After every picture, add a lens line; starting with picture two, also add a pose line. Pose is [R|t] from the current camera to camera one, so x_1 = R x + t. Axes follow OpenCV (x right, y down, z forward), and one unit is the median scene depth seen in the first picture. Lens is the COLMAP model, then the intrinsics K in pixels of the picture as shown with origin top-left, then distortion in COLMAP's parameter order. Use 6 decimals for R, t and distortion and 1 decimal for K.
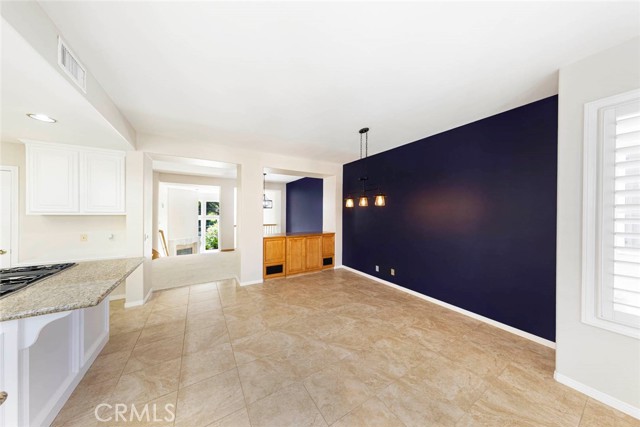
lens RADIAL K [[203.6, 0, 326.3], [0, 203.6, 210.2], [0, 0, 1]] dist [0.004637, 0.000005]
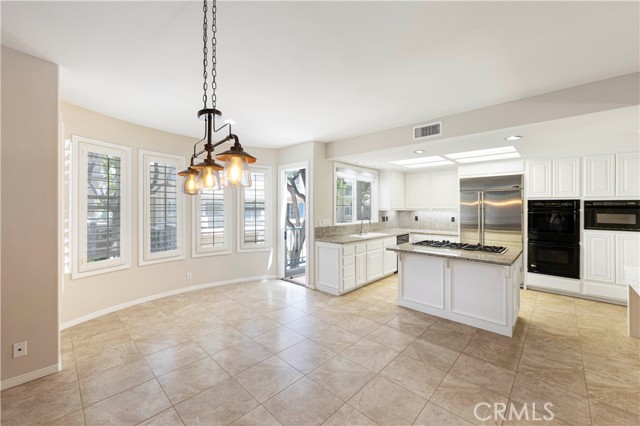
lens RADIAL K [[248.9, 0, 339.2], [0, 248.9, 211.3], [0, 0, 1]] dist [0.002594, 0.000102]
pose [[-0.954629, -0.005929, -0.297737, 0.091861], [-0.006722, 0.999976, 0.001637, 0.010462], [0.297720, 0.003564, -0.954646, 1.470415]]
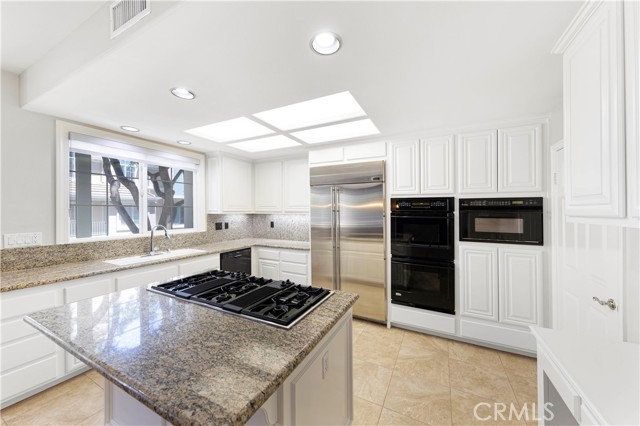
lens RADIAL K [[229.7, 0, 323.6], [0, 229.7, 212.5], [0, 0, 1]] dist [0.005793, -0.000024]
pose [[-0.853764, -0.006365, -0.520622, -0.712144], [-0.003300, 0.999971, -0.006813, 0.004230], [0.520651, -0.004098, -0.853760, 1.037284]]
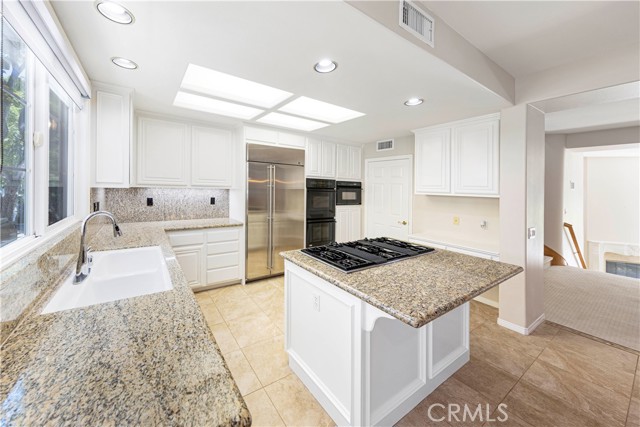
lens RADIAL K [[223.7, 0, 271.8], [0, 223.7, 186.5], [0, 0, 1]] dist [0.000023, -0.000159]
pose [[-0.045492, -0.012289, -0.998889, -0.146017], [-0.013321, 0.999843, -0.011694, 0.003642], [0.998876, 0.012774, -0.045648, 0.229800]]
